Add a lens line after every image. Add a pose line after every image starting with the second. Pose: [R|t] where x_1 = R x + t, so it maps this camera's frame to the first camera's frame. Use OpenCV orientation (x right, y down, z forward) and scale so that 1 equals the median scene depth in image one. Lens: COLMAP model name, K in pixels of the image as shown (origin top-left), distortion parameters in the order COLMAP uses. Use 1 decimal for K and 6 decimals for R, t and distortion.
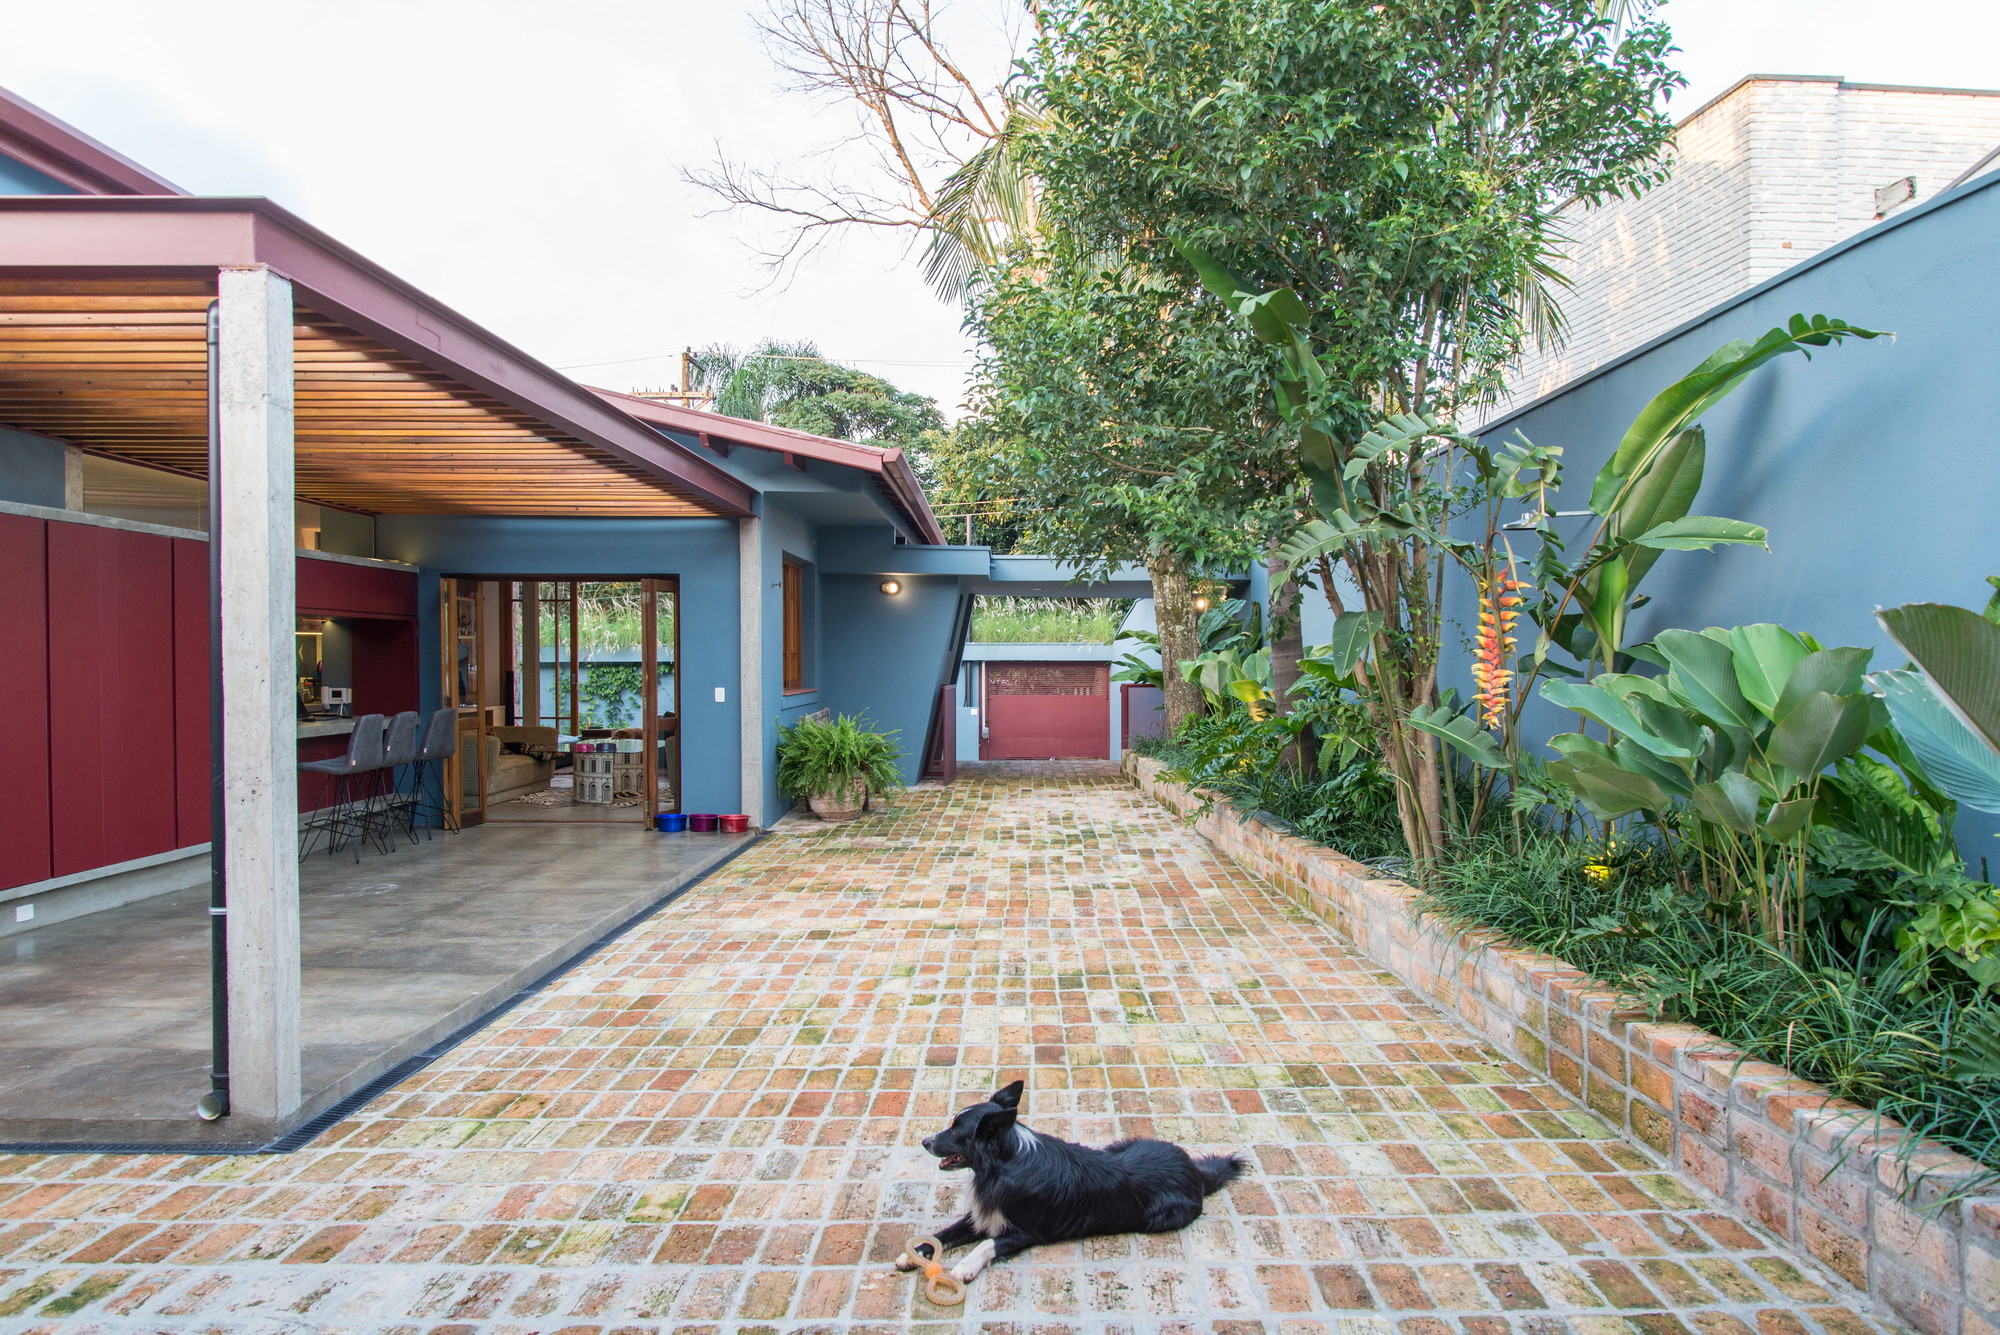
lens RADIAL K [[1407.2, 0, 965.2], [0, 1407.2, 678.9], [0, 0, 1]] dist [0.049265, -0.044906]
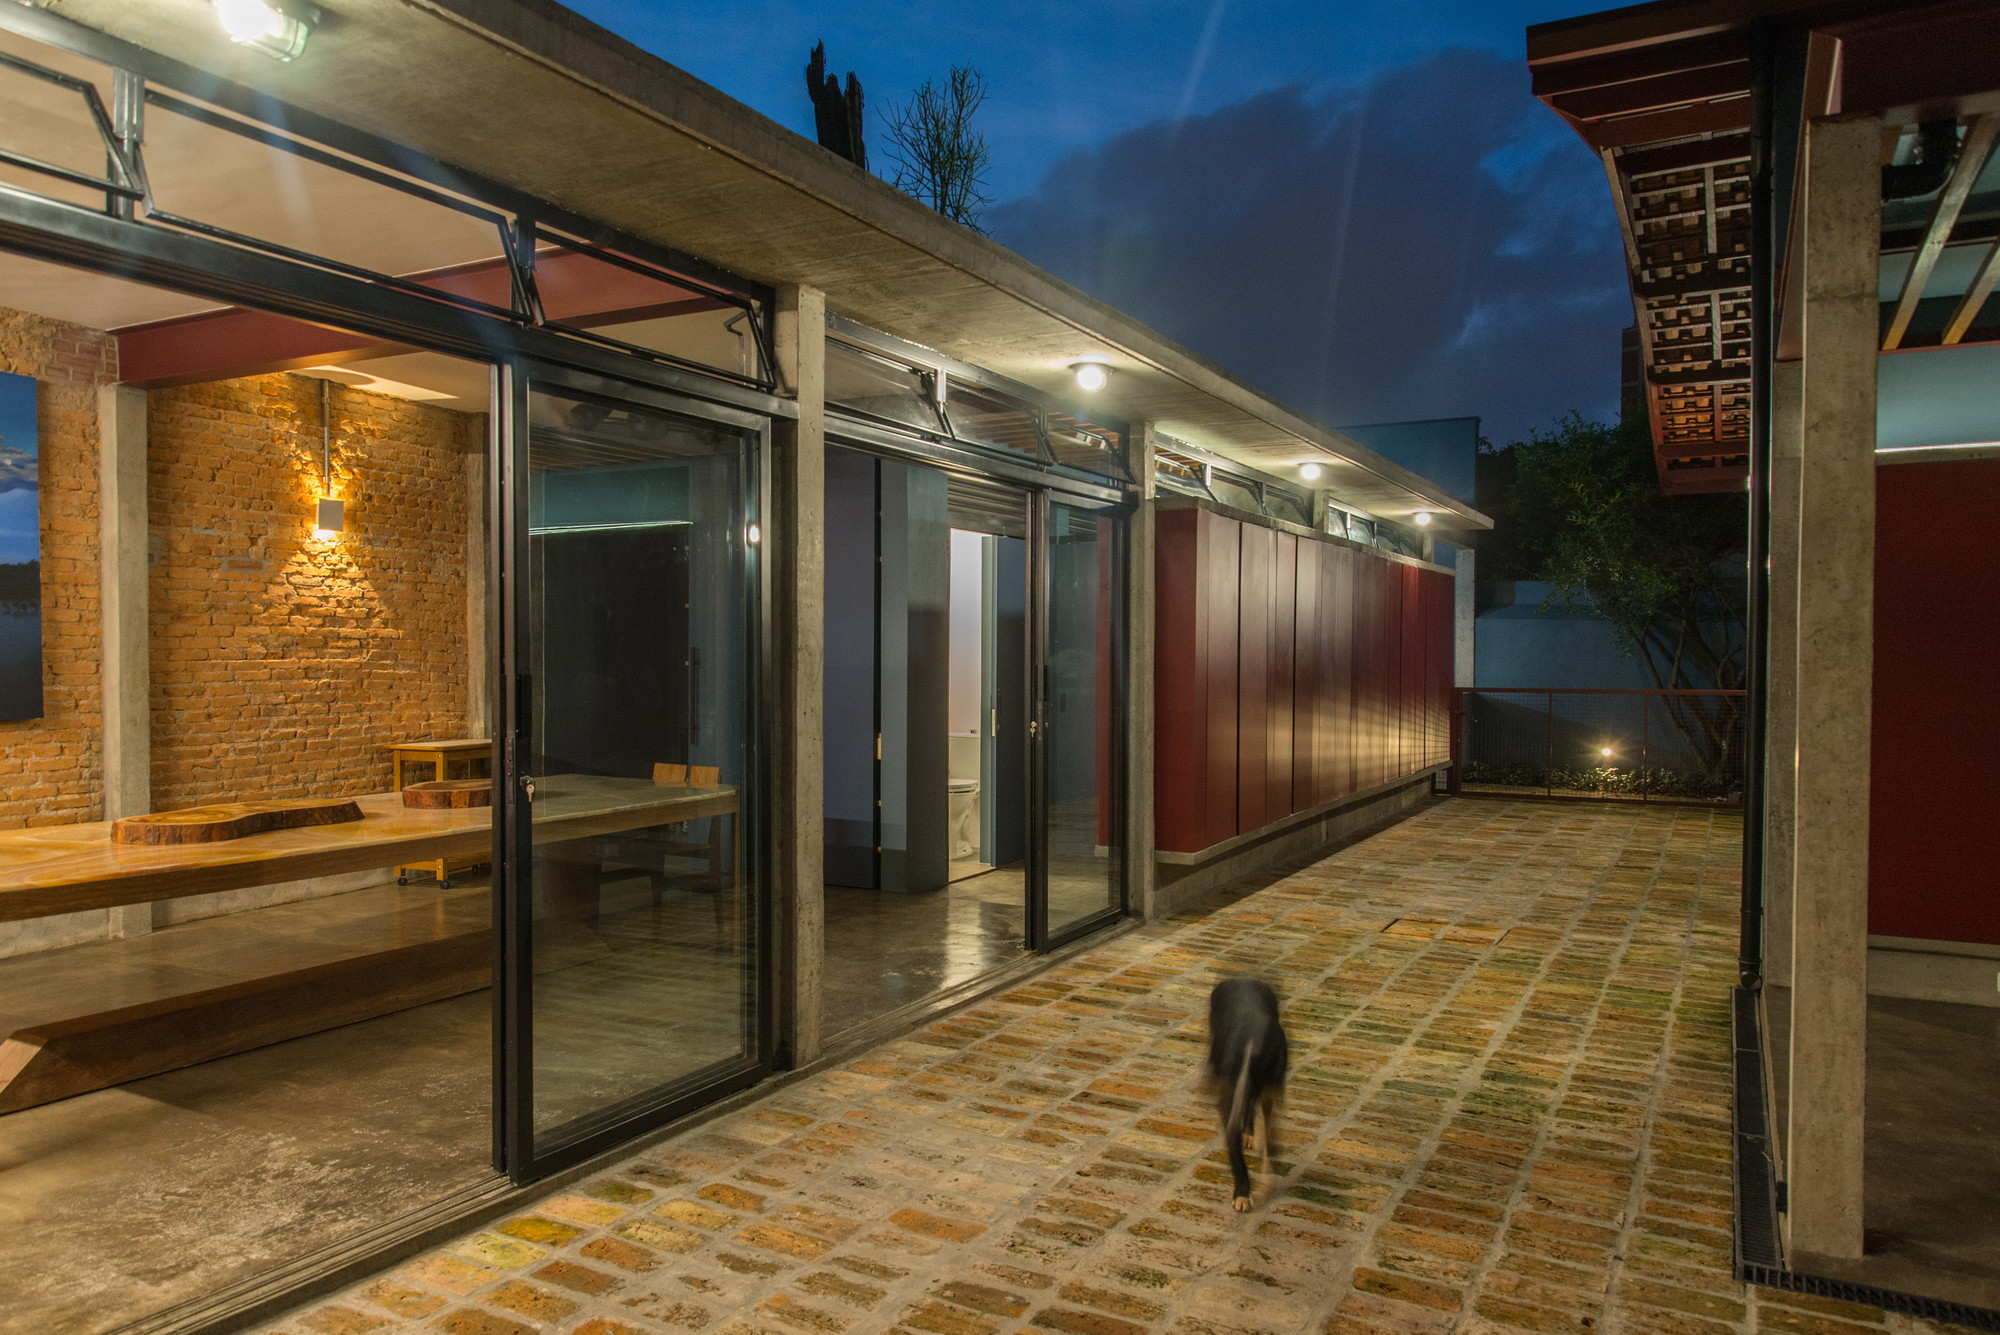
lens RADIAL K [[1327.6, 0, 1000.0], [0, 1327.6, 667.5], [0, 0, 1]] dist [0.041855, -0.054747]
pose [[-0.445975, 0.003317, -0.895039, 0.240212], [-0.021767, 0.999657, 0.014551, 0.000018], [0.894781, 0.025972, -0.445750, 0.656131]]
